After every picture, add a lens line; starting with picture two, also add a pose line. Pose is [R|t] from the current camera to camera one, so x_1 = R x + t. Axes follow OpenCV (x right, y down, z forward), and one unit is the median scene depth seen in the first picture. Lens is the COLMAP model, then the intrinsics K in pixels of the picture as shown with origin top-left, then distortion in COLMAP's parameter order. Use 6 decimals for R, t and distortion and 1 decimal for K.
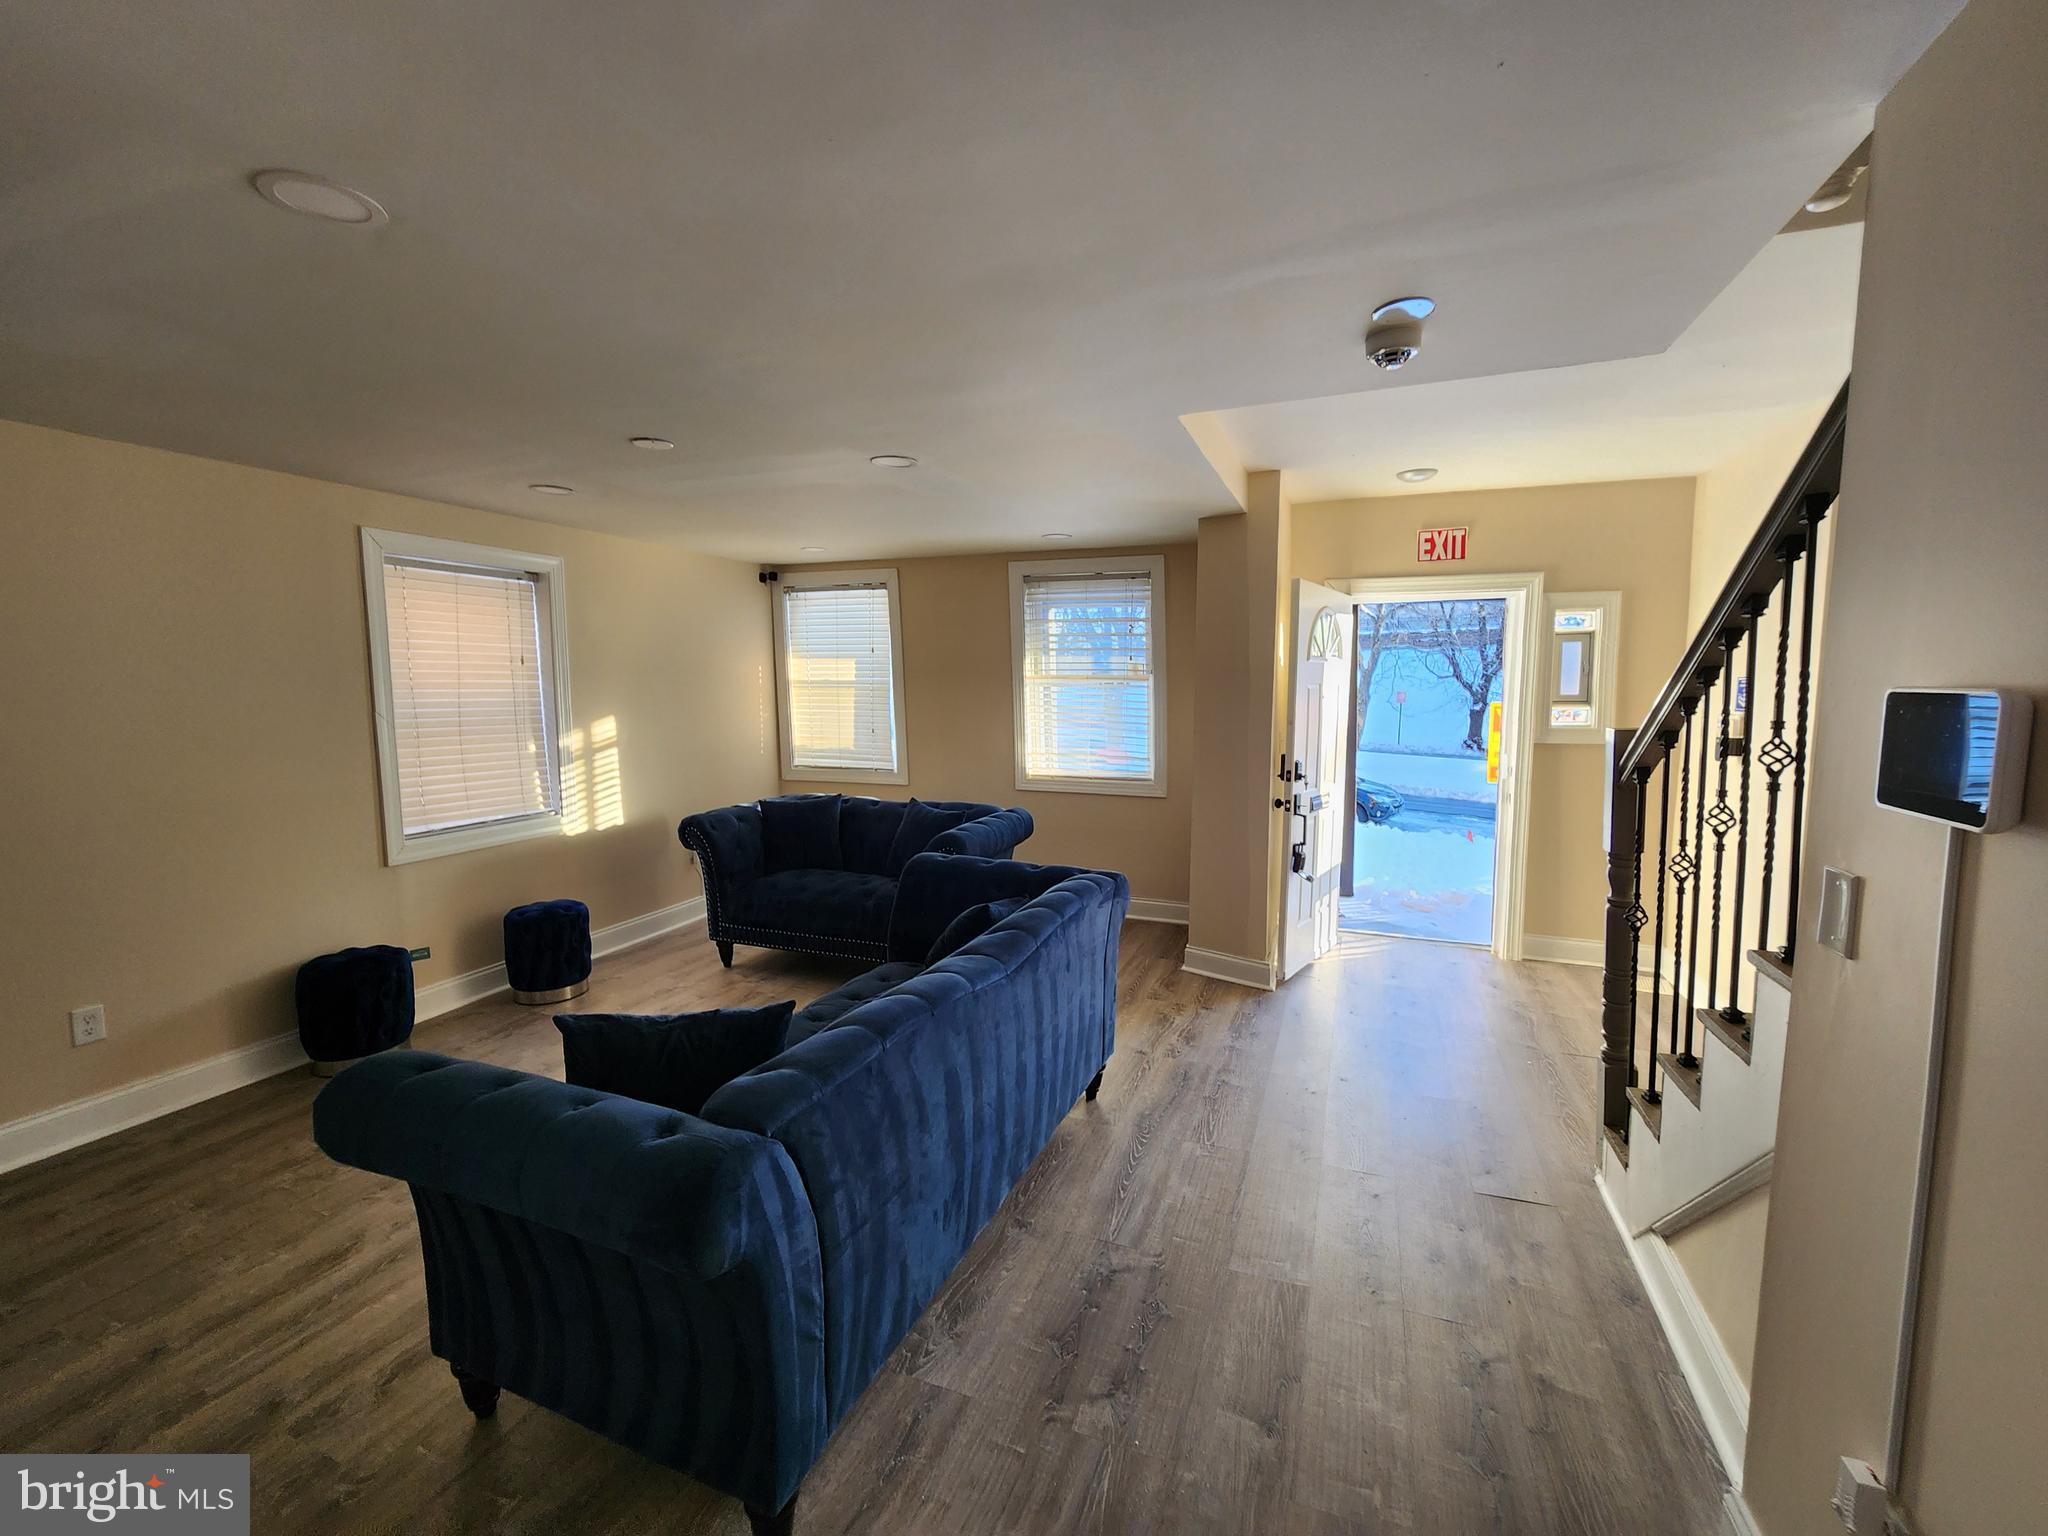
lens RADIAL K [[839.7, 0, 1034.0], [0, 839.7, 763.6], [0, 0, 1]] dist [-0.001387, -0.000035]
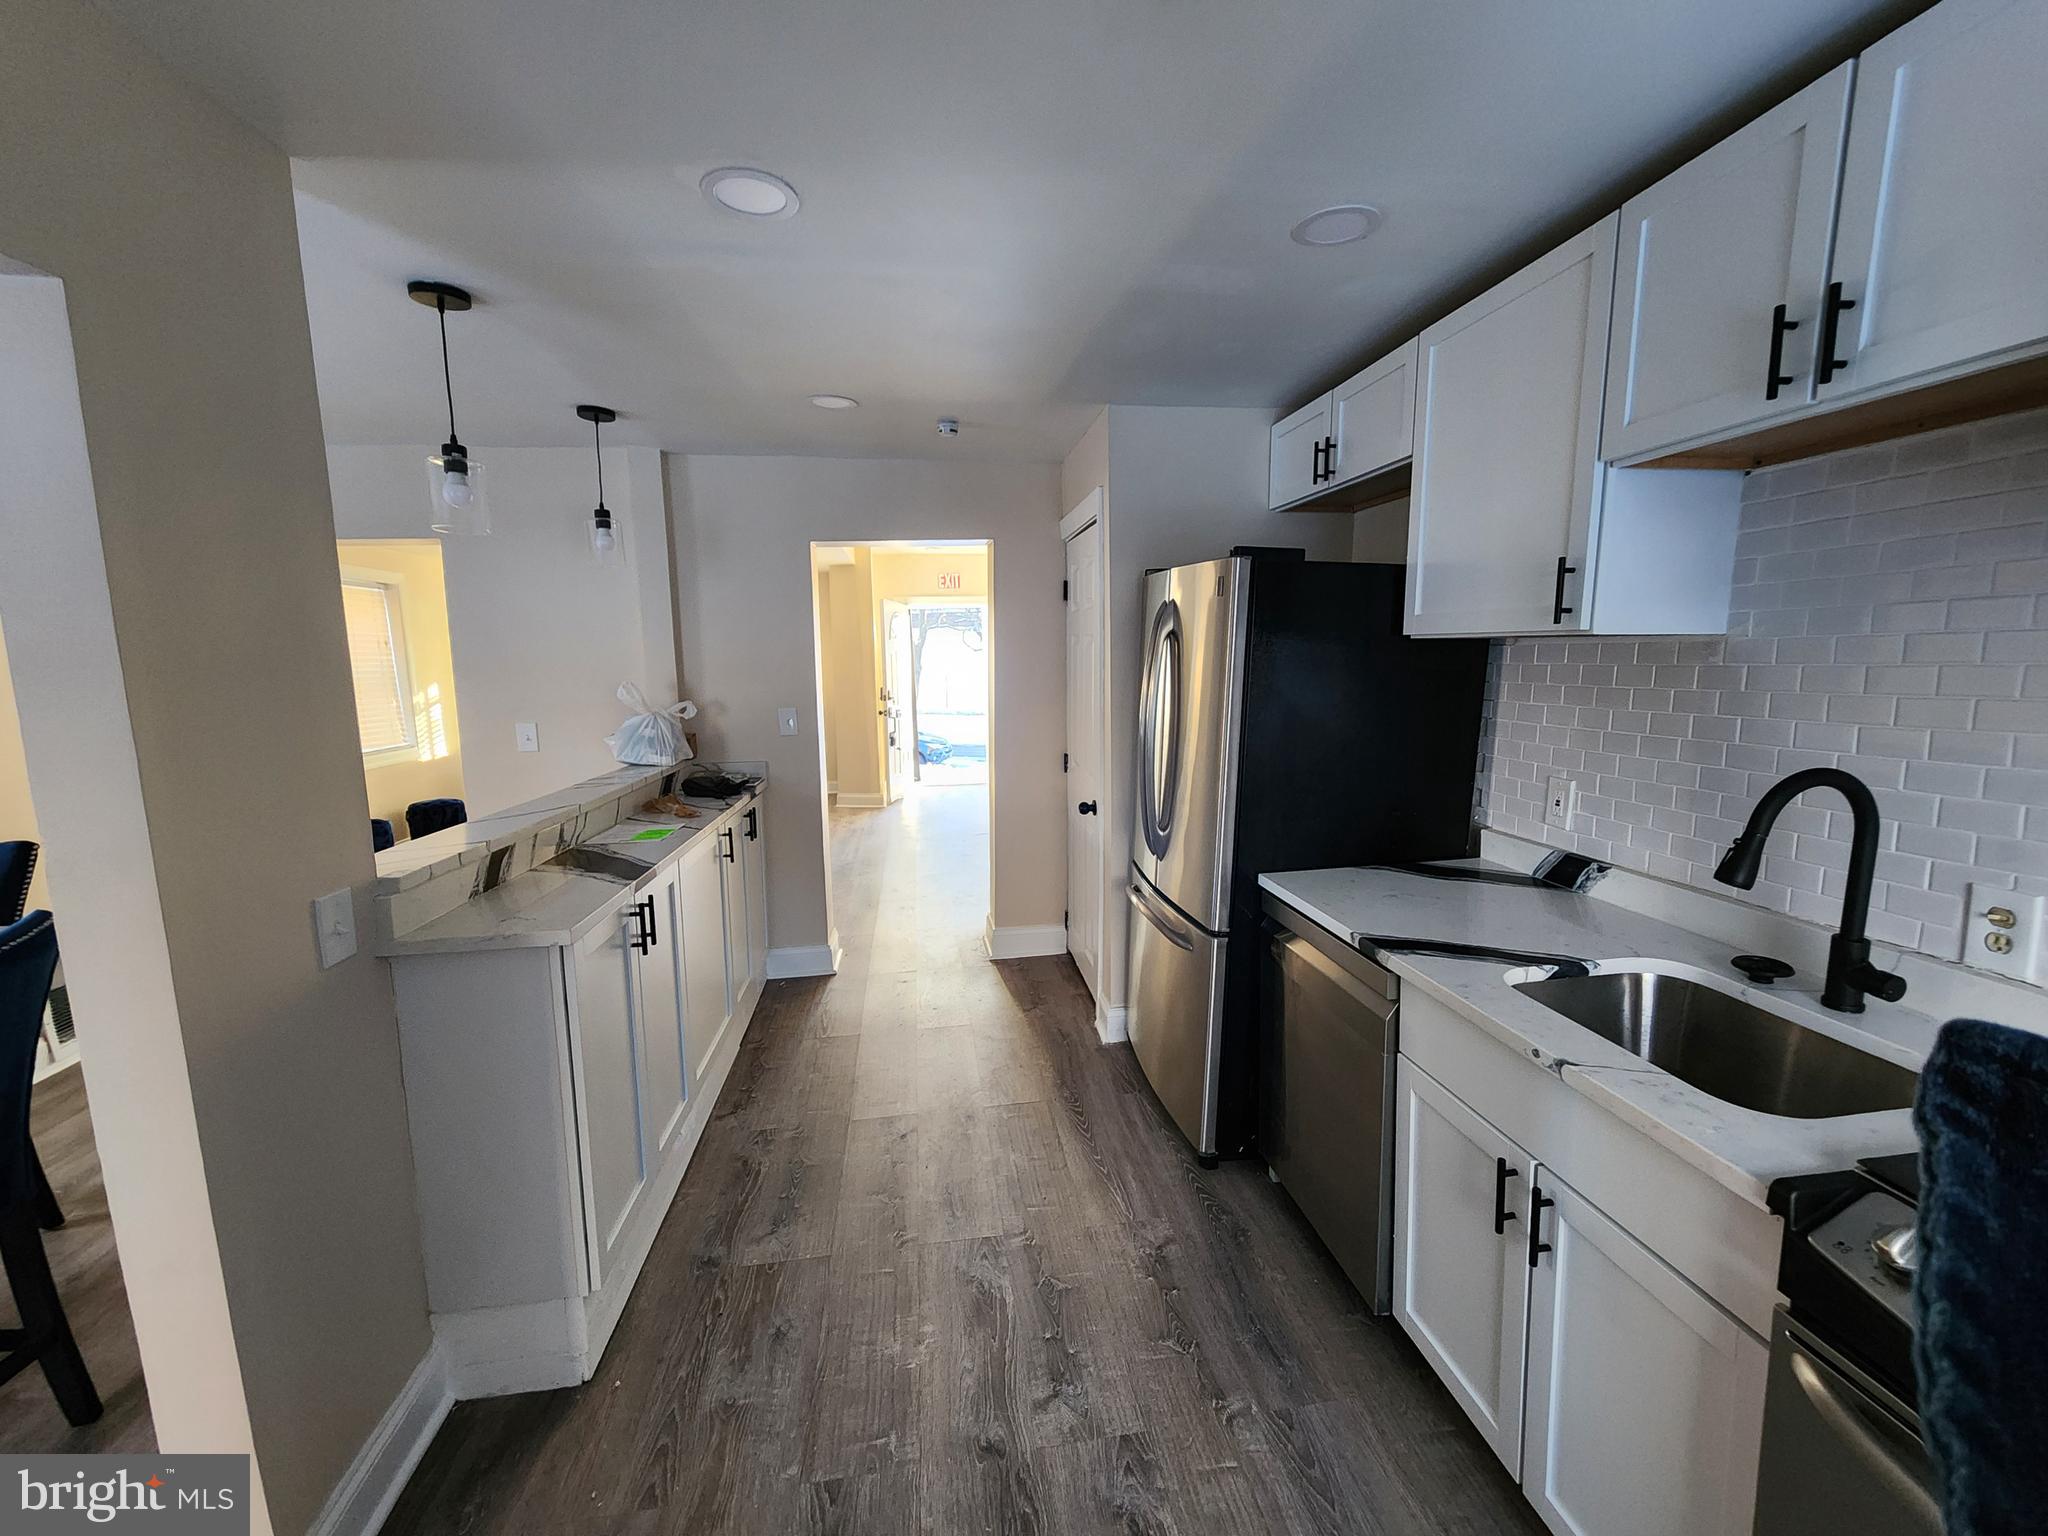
lens RADIAL K [[833.4, 0, 1035.5], [0, 833.4, 770.4], [0, 0, 1]] dist [-0.005551, 0.000192]
pose [[0.870346, -0.084278, 0.485176, -0.324017], [0.067564, 0.996365, 0.051874, 0.096568], [-0.487784, -0.012368, 0.872877, -0.812781]]
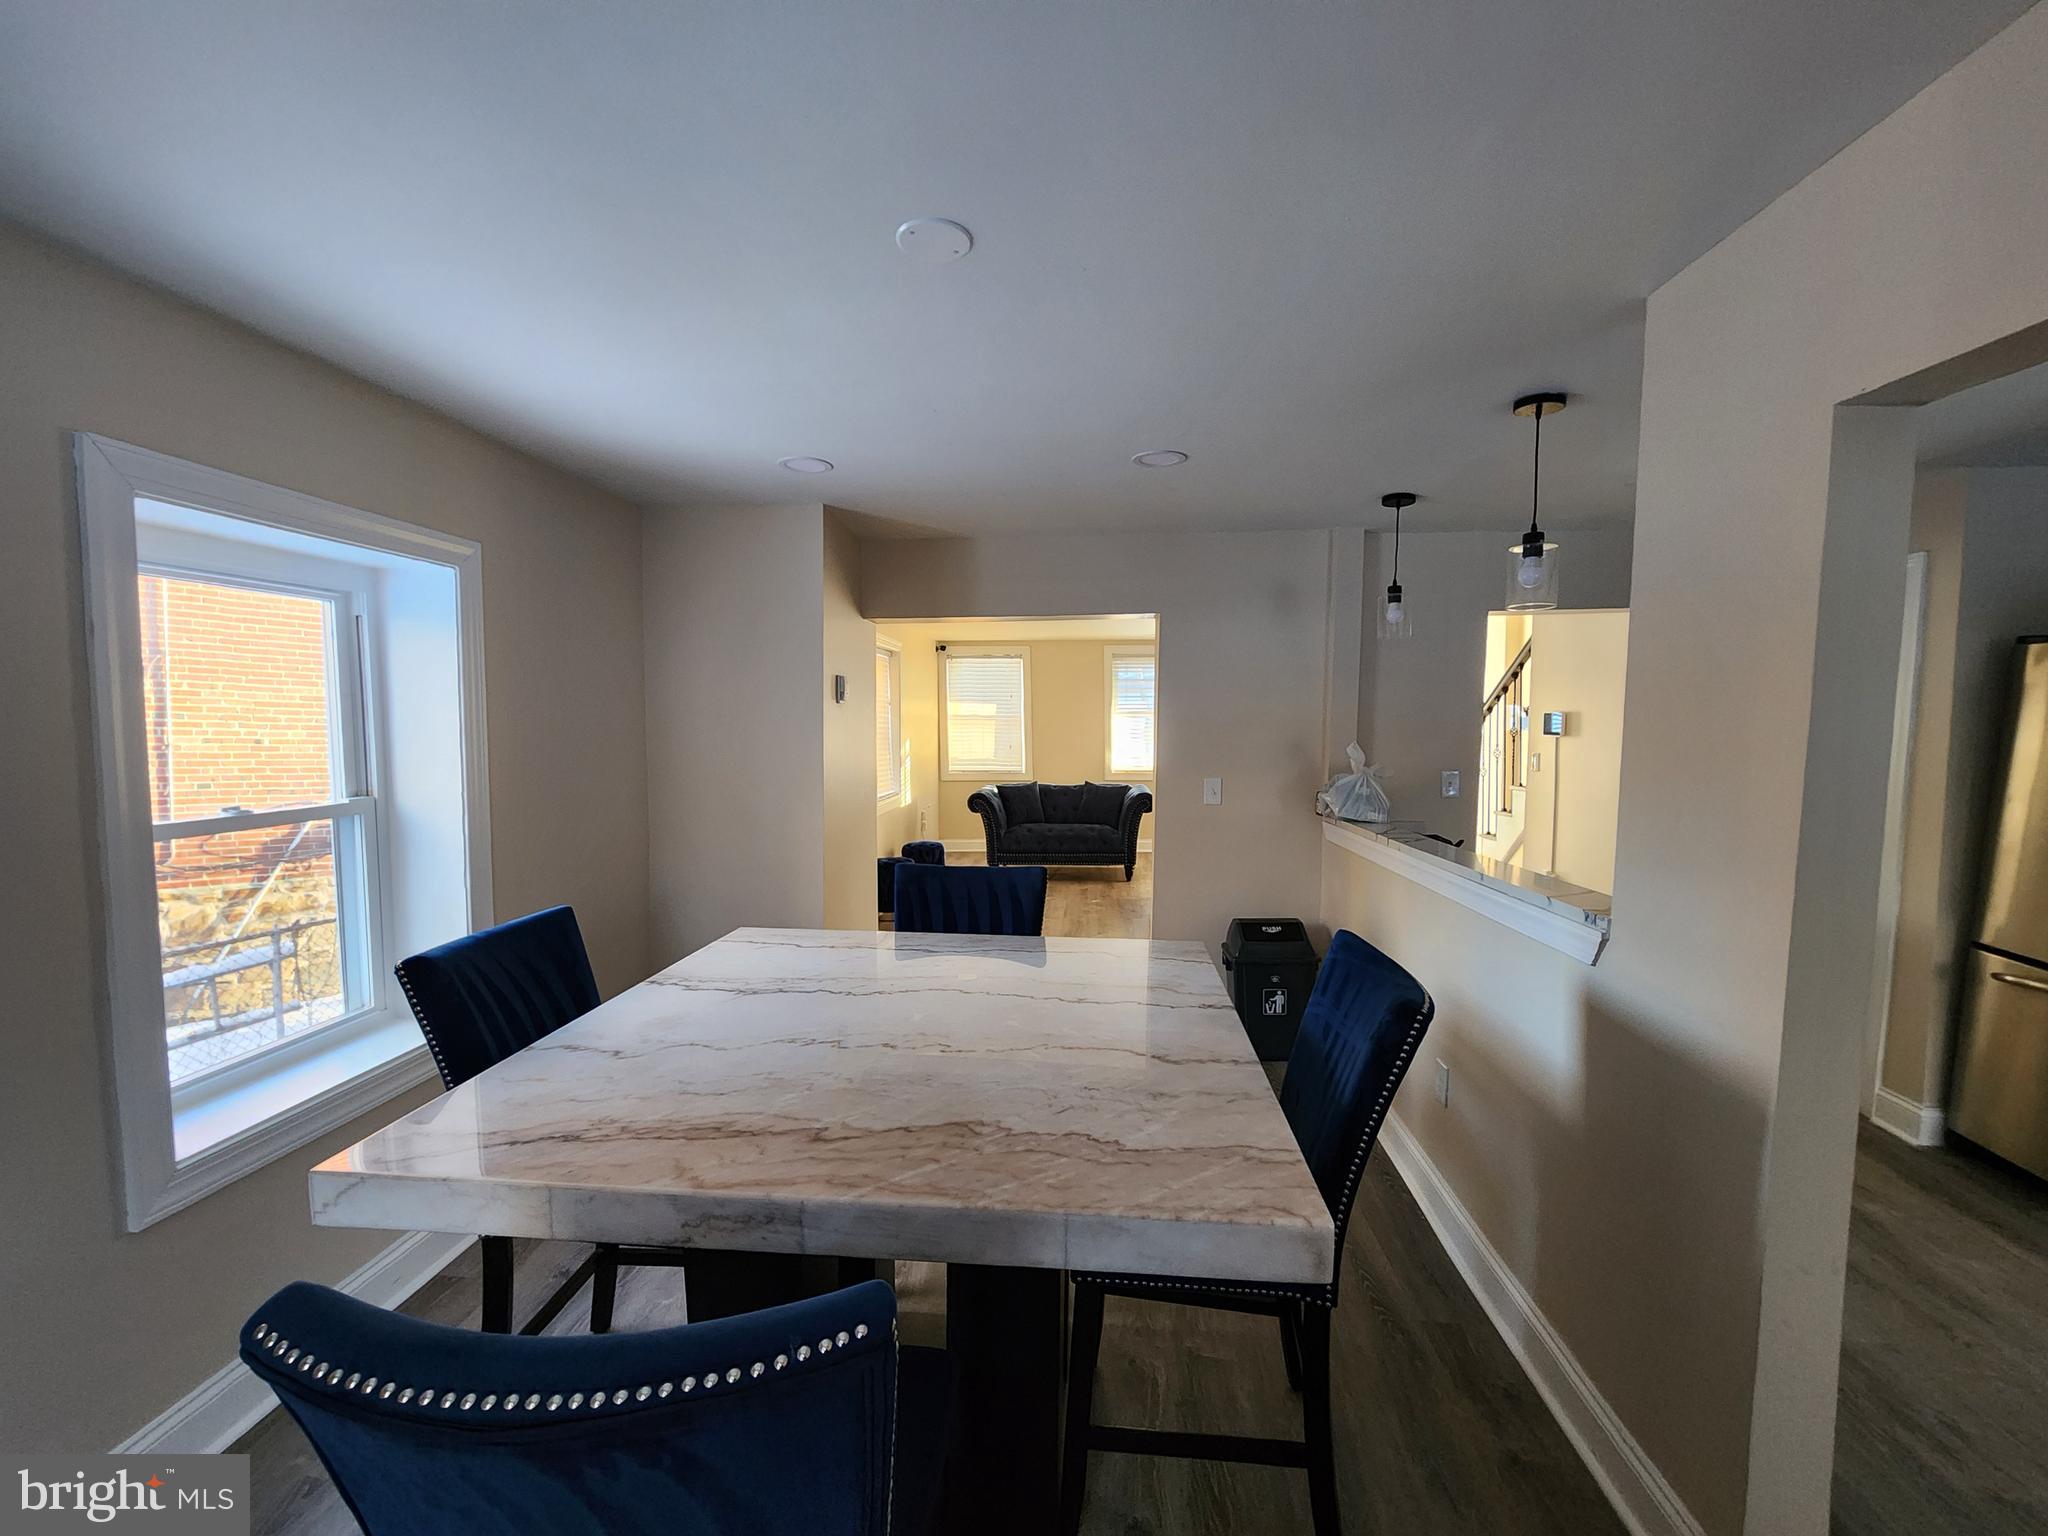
lens RADIAL K [[824.8, 0, 1045.1], [0, 824.8, 770.2], [0, 0, 1]] dist [-0.003000, -0.000078]
pose [[0.954672, -0.022274, 0.296827, -0.765877], [0.033214, 0.998940, -0.031866, 0.074143], [-0.295802, 0.040280, 0.954400, -0.652228]]
